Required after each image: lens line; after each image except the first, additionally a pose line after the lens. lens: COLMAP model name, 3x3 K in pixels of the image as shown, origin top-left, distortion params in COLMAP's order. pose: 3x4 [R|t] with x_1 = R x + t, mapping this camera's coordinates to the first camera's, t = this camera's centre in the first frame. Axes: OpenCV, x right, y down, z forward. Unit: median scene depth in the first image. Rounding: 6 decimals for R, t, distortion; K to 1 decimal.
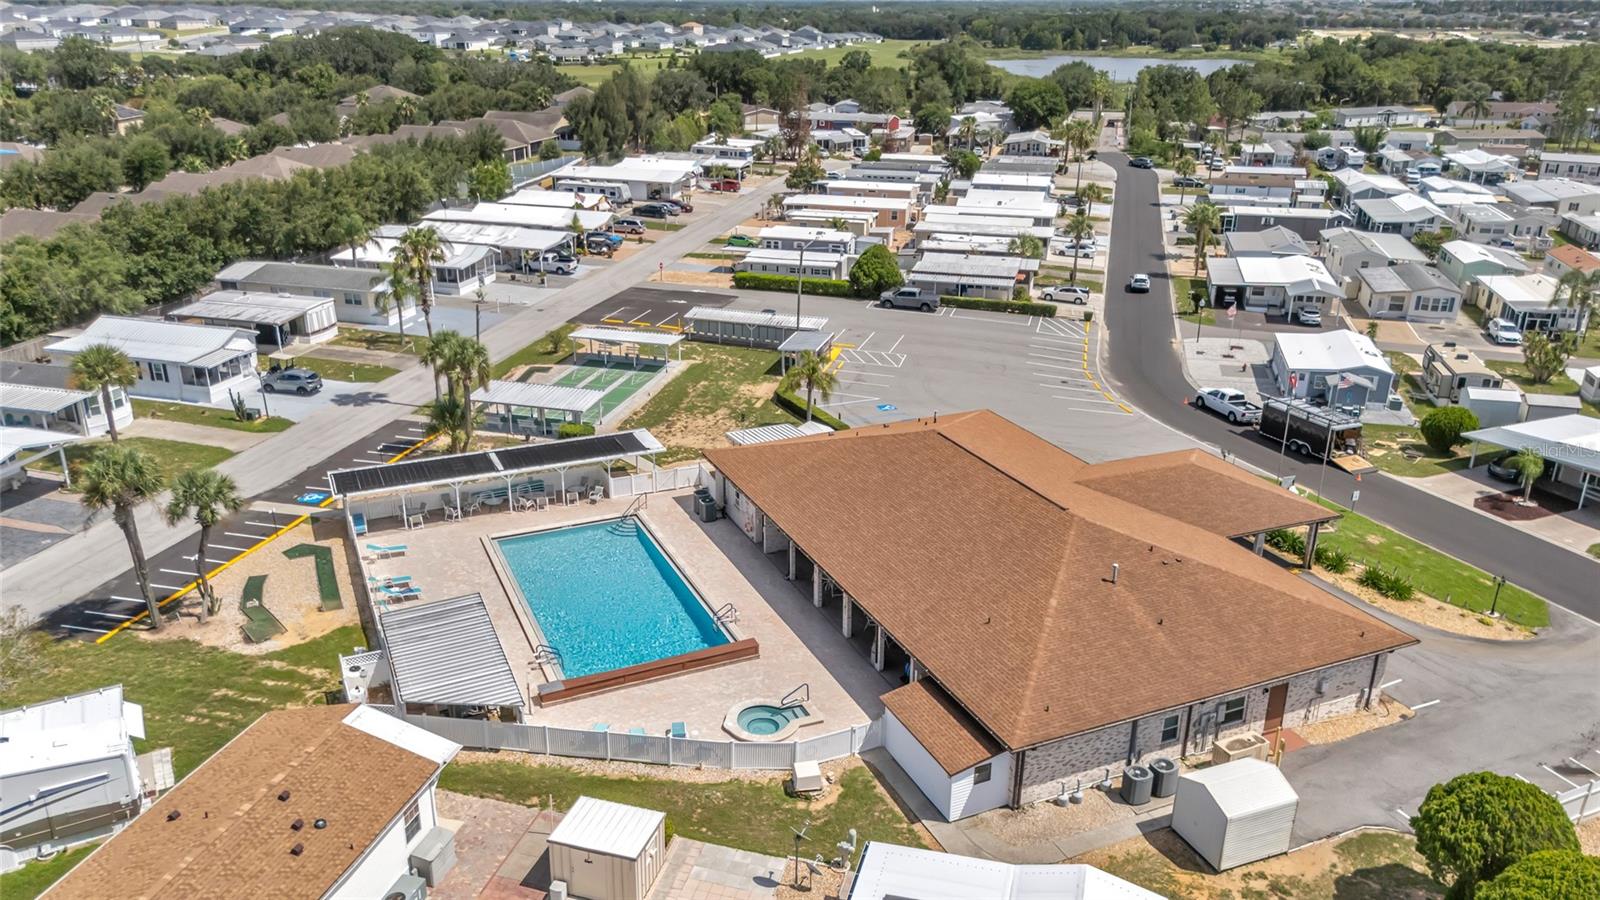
lens RADIAL K [[1163.2, 0, 796.8], [0, 1163.2, 495.4], [0, 0, 1]] dist [0.067494, -0.030279]
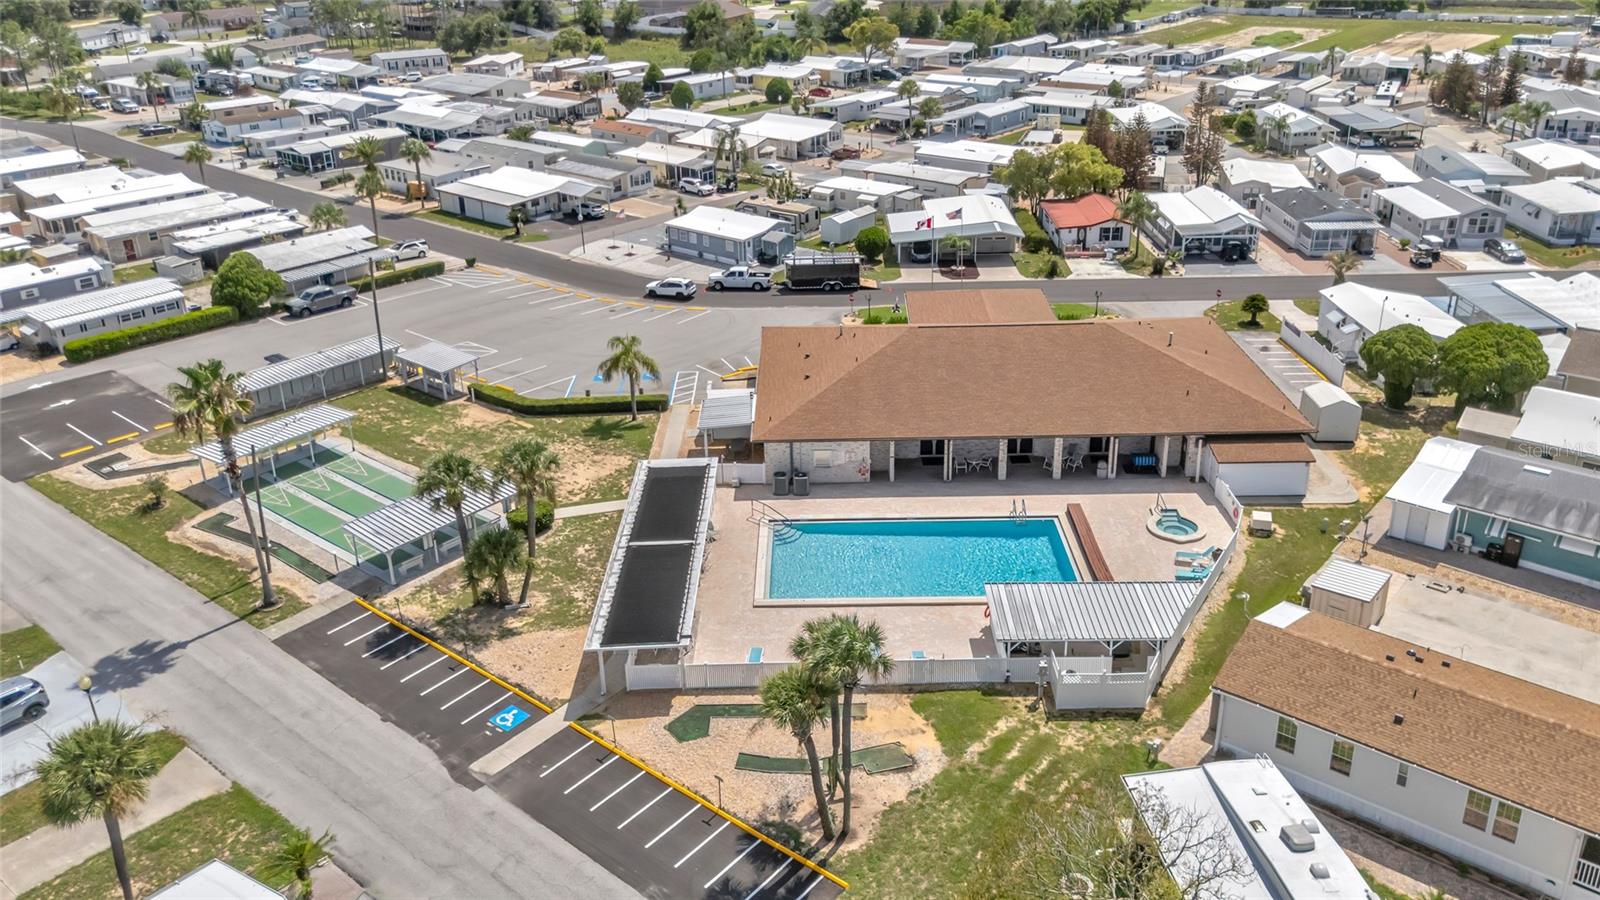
lens RADIAL K [[1194.6, 0, 802.6], [0, 1194.6, 447.5], [0, 0, 1]] dist [0.073481, -0.043994]
pose [[0.413142, -0.402584, 0.816847, -0.610877], [0.376184, 0.892316, 0.249514, -0.183942], [-0.829336, 0.204200, 0.520099, 0.300310]]
